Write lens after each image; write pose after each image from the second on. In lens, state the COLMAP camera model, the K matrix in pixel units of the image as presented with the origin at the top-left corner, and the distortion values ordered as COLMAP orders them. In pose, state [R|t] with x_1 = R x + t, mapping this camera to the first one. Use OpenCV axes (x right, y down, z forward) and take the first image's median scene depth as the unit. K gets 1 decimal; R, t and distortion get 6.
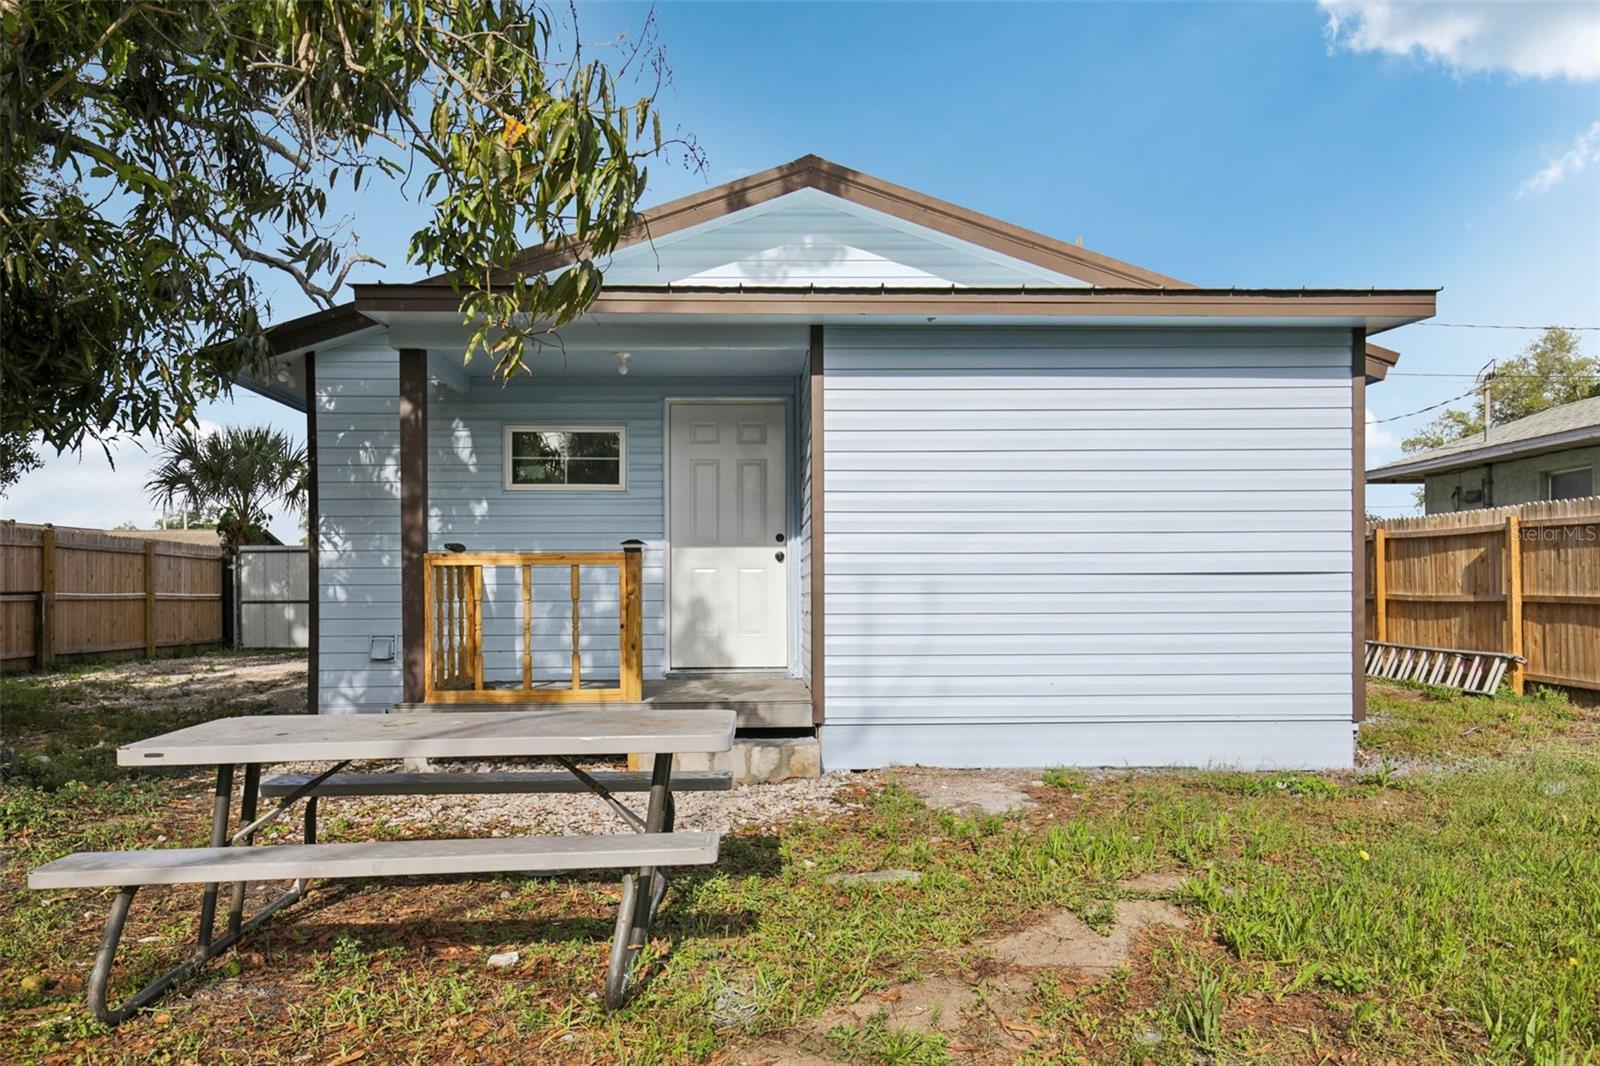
lens RADIAL K [[1181.5, 0, 805.5], [0, 1181.5, 588.1], [0, 0, 1]] dist [0.008653, 0.012425]
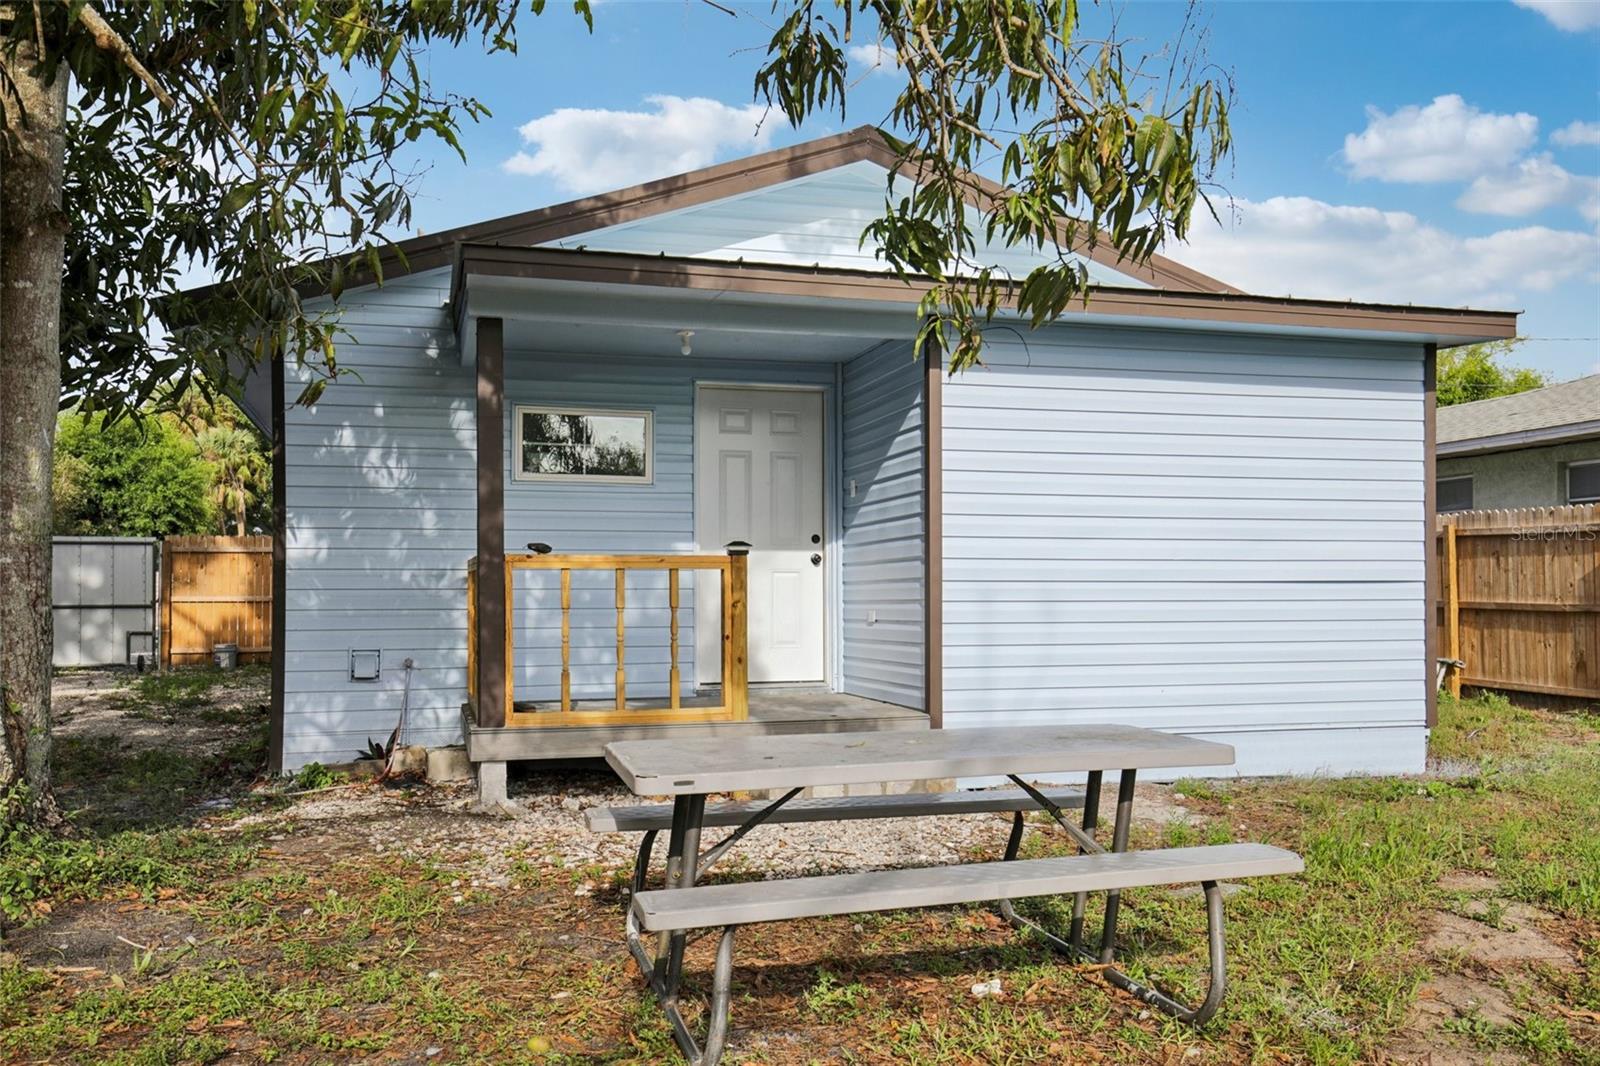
lens RADIAL K [[1364.0, 0, 815.6], [0, 1364.0, 574.0], [0, 0, 1]] dist [0.008329, 0.009739]
pose [[0.970808, 0.005082, 0.239804, -0.334037], [-0.002434, 0.999933, -0.011339, -0.004713], [-0.239845, 0.010425, 0.970755, -0.021390]]
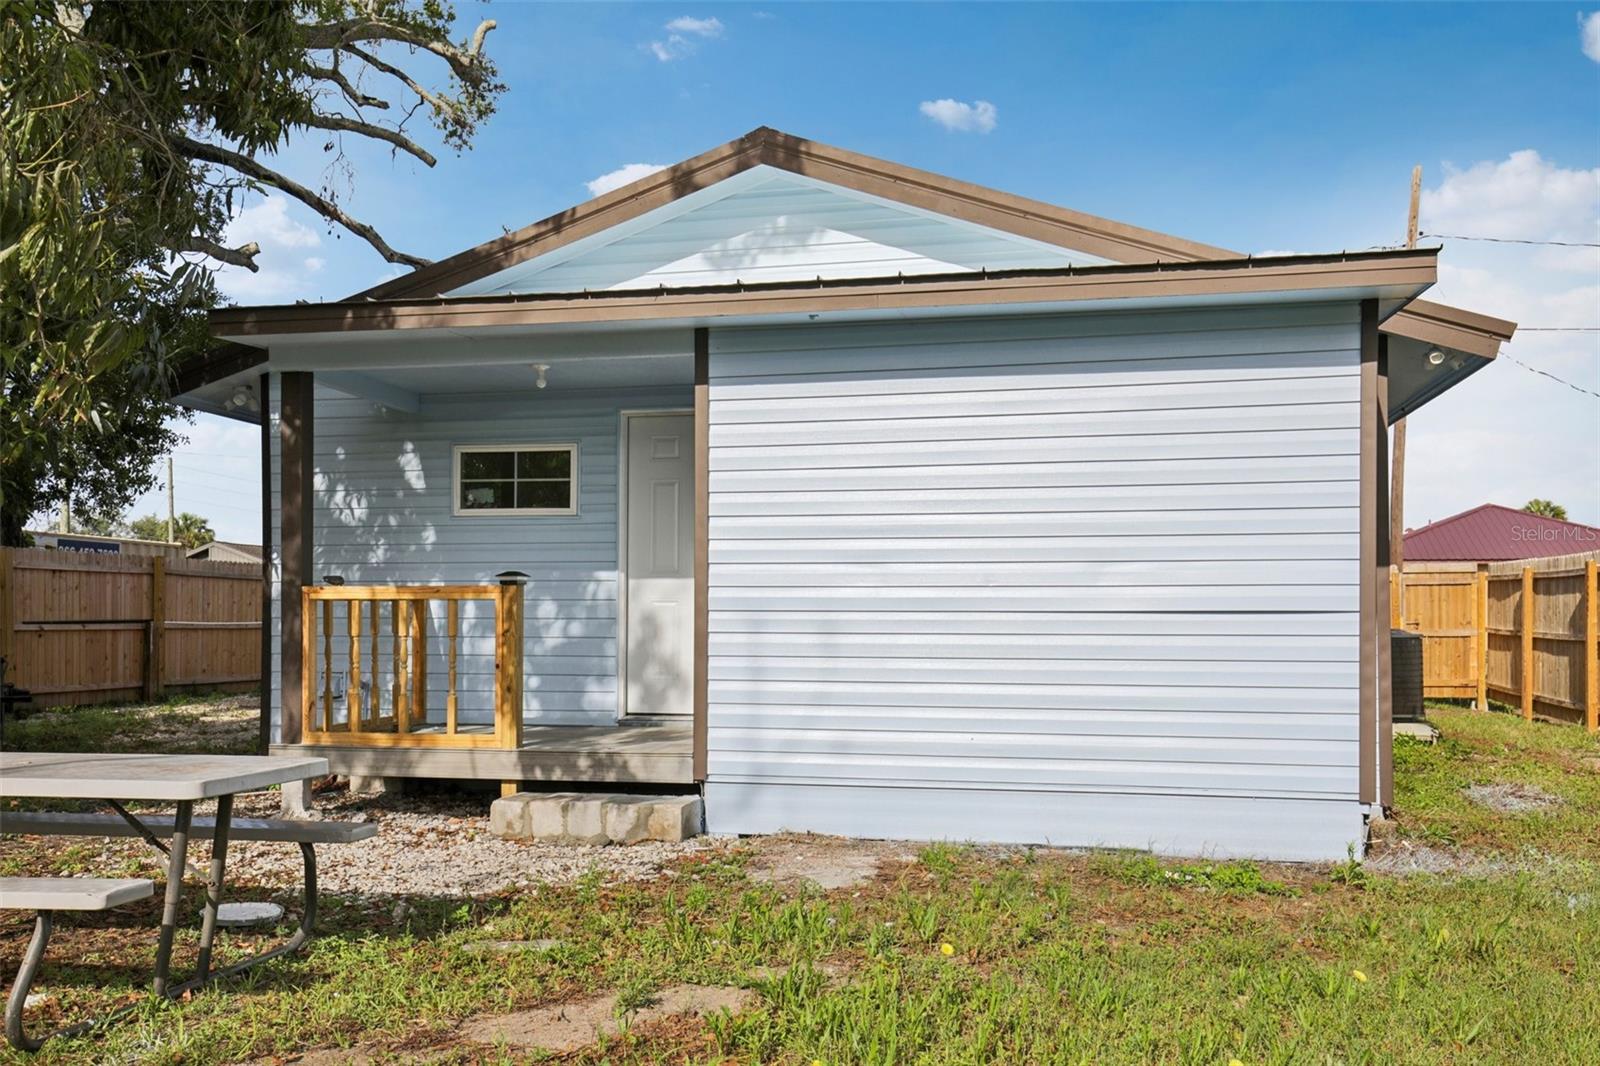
lens RADIAL K [[1432.4, 0, 815.7], [0, 1432.4, 612.0], [0, 0, 1]] dist [0.035099, -0.019929]
pose [[0.967643, 0.005717, -0.252259, 0.354903], [-0.006467, 0.999977, -0.002146, -0.008800], [0.252241, 0.003707, 0.967657, -0.012620]]
